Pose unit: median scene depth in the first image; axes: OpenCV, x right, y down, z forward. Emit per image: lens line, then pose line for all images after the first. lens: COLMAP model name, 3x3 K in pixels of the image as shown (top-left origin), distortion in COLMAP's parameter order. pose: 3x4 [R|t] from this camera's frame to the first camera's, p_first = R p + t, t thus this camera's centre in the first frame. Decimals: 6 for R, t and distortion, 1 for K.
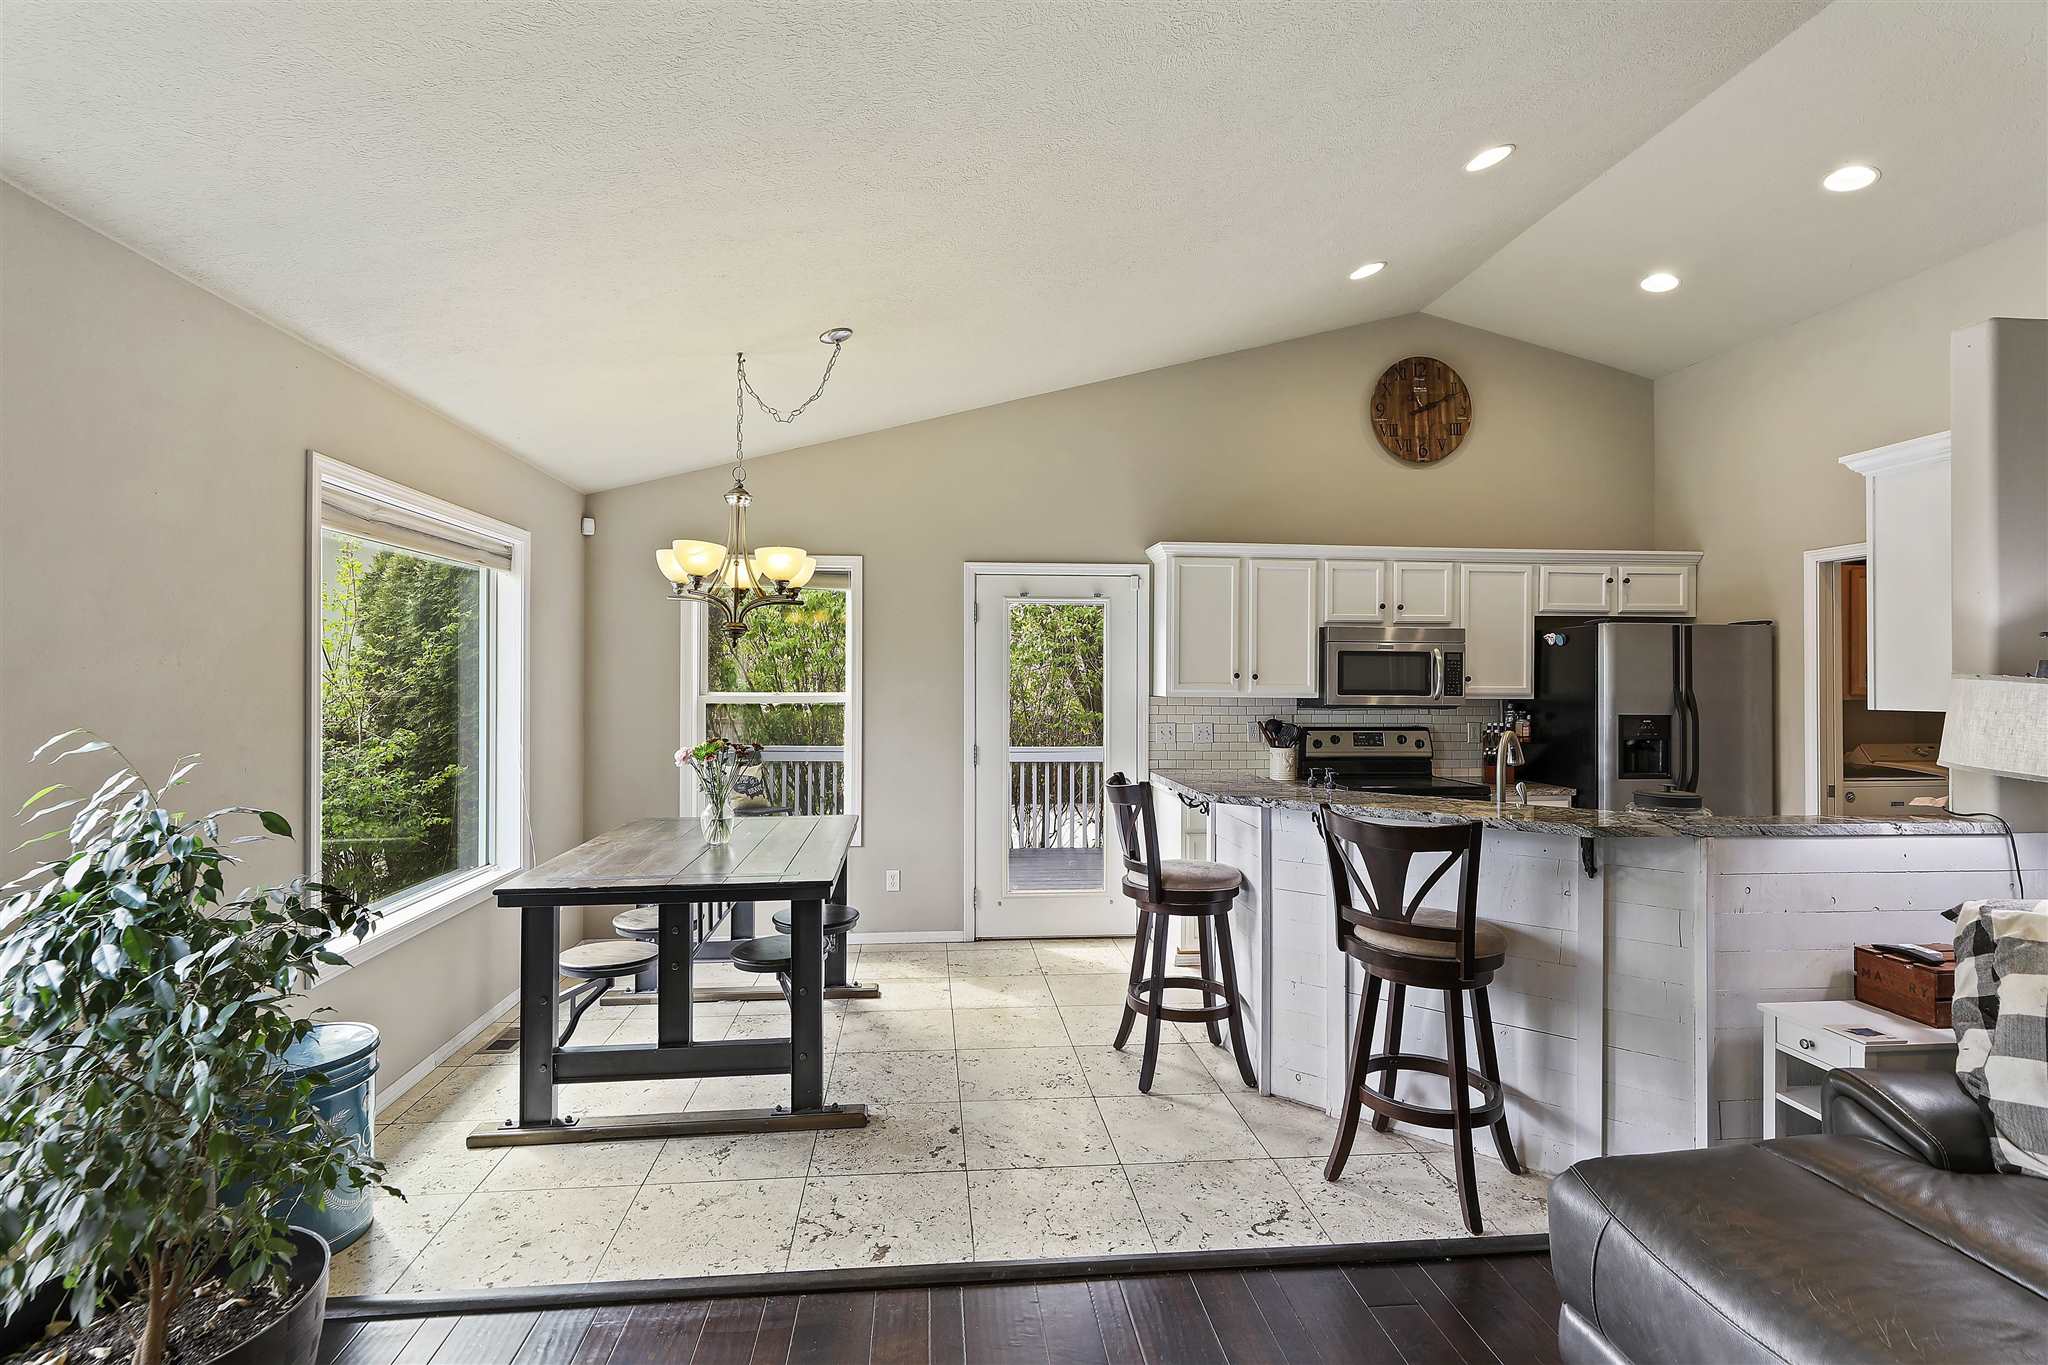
lens RADIAL K [[960.7, 0, 1014.6], [0, 960.7, 656.0], [0, 0, 1]] dist [0.000794, 0.000840]
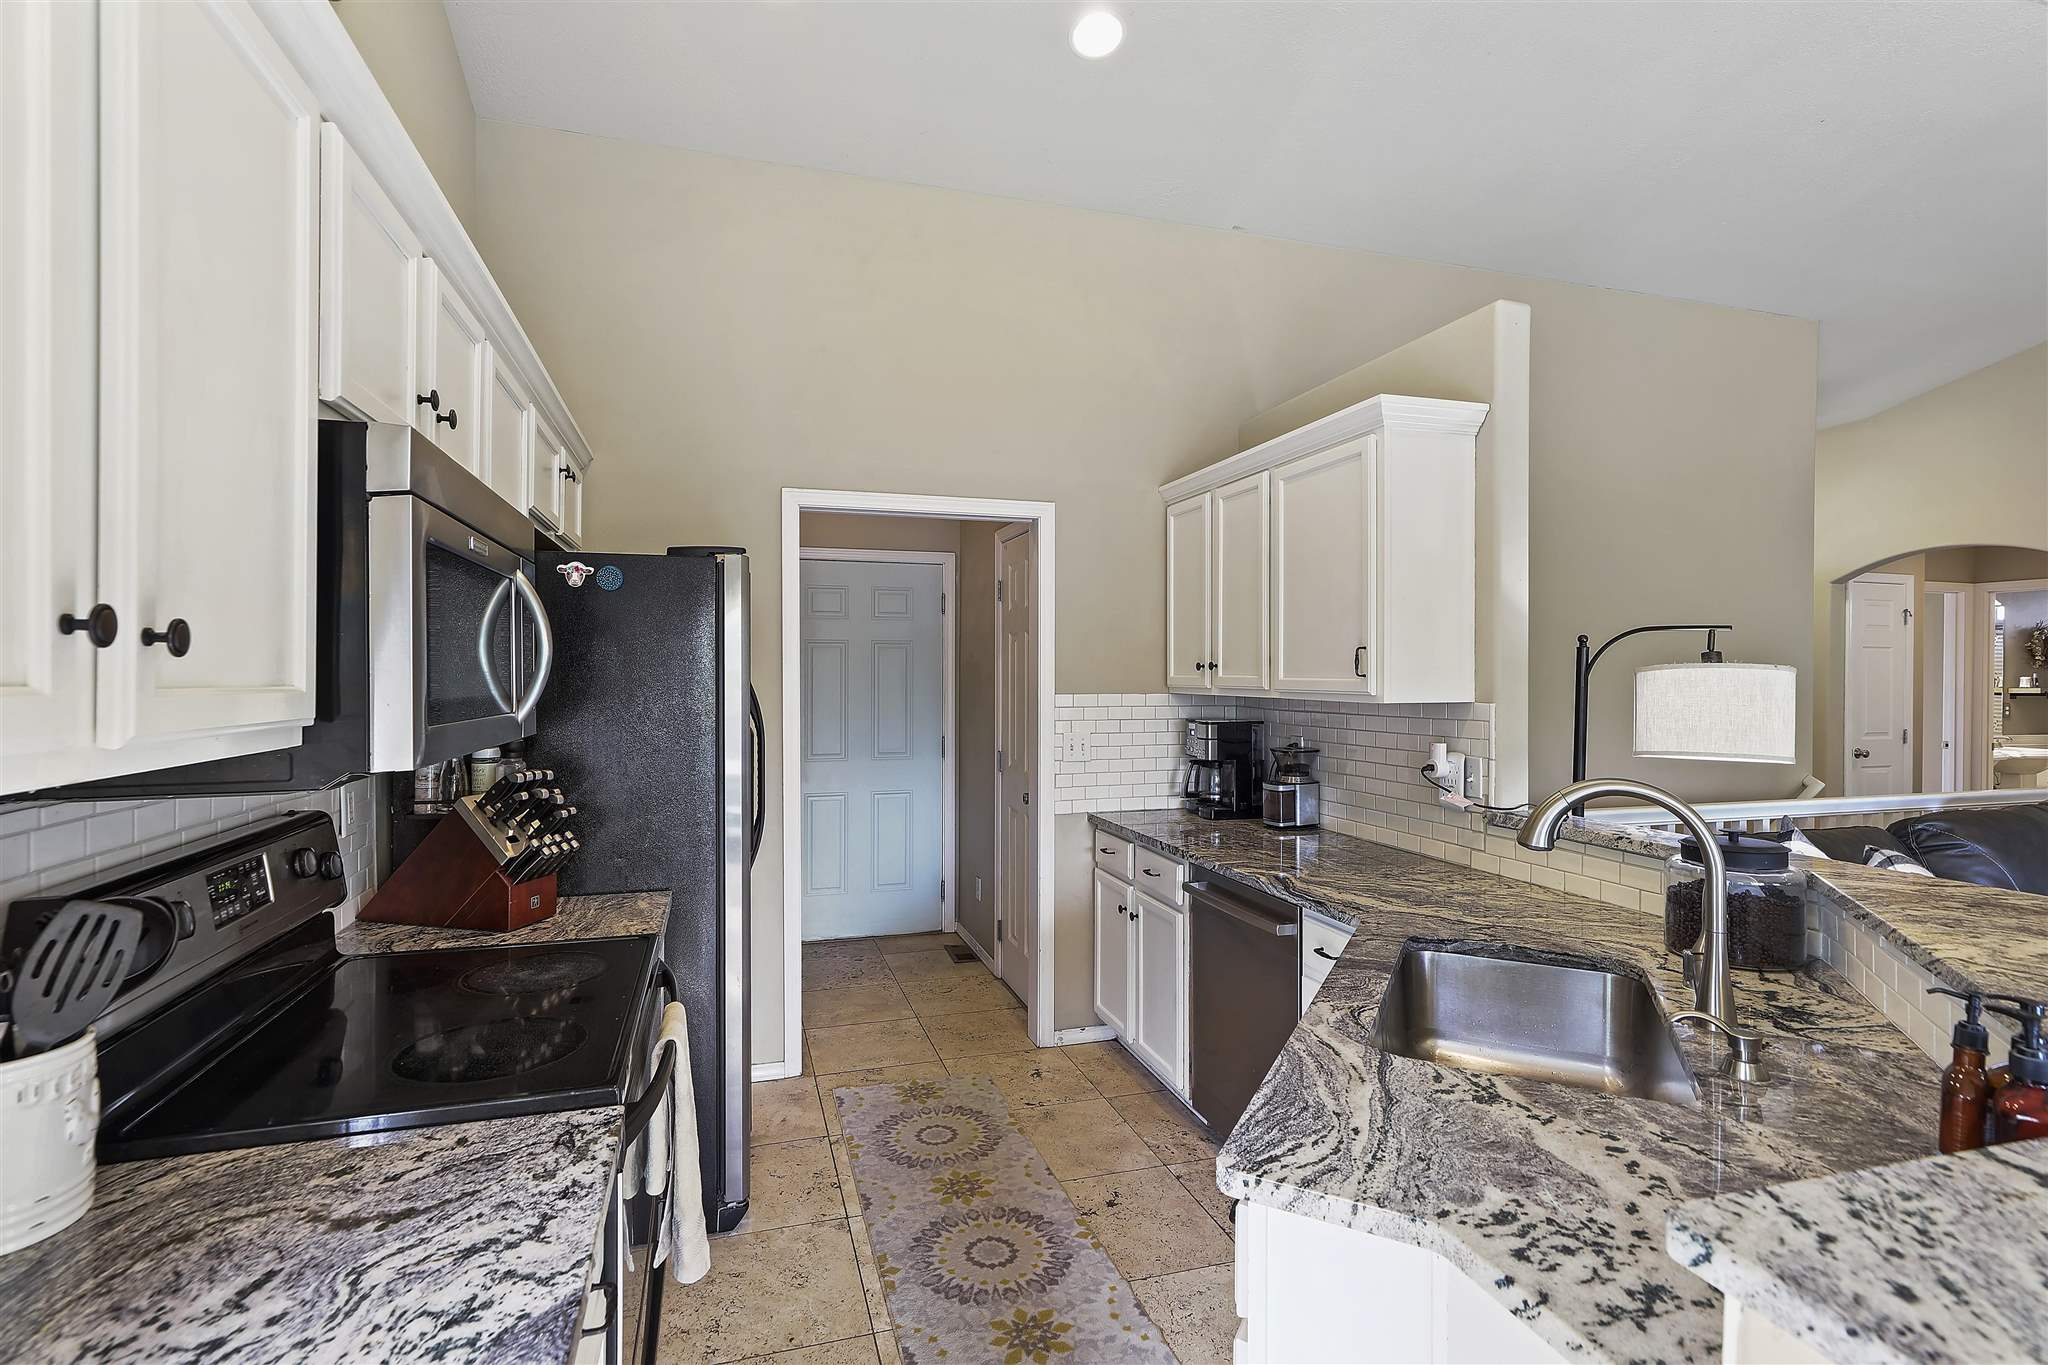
lens RADIAL K [[960.7, 0, 1014.3], [0, 960.7, 672.8], [0, 0, 1]] dist [0.000794, 0.000840]
pose [[-0.190979, -0.006217, 0.981574, 0.073197], [-0.028228, 0.999601, 0.000839, 0.022274], [-0.981188, -0.027548, -0.191079, 0.872674]]
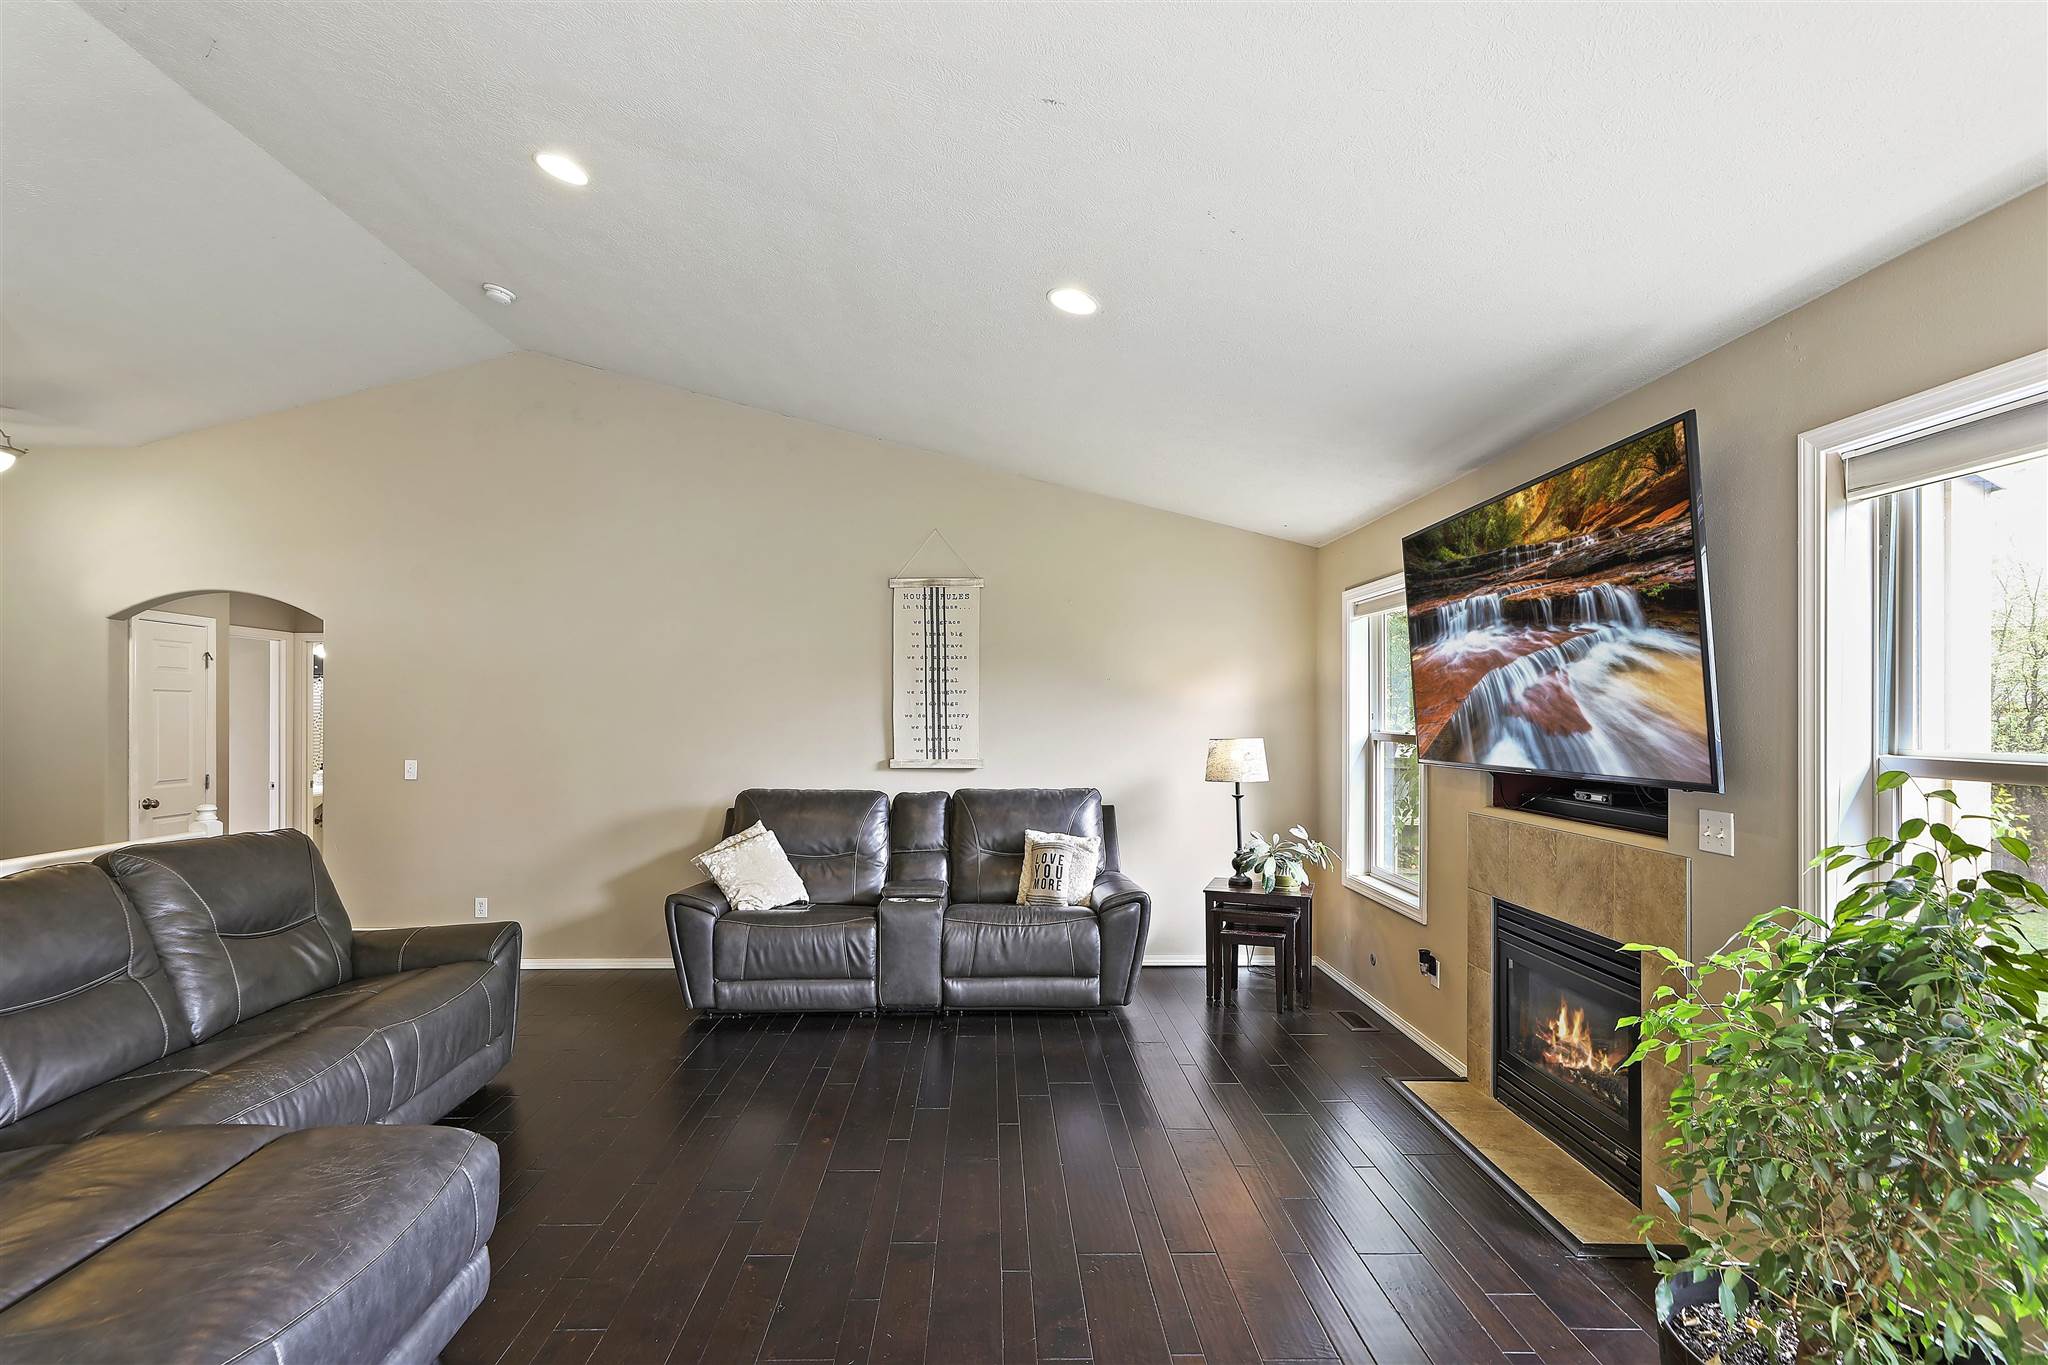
lens RADIAL K [[960.7, 0, 981.1], [0, 960.7, 713.3], [0, 0, 1]] dist [0.000794, 0.000840]
pose [[-0.995594, -0.001272, 0.093757, -0.024402], [-0.003558, 0.999700, -0.024214, 0.012222], [-0.093698, -0.024441, -0.995301, 0.627770]]
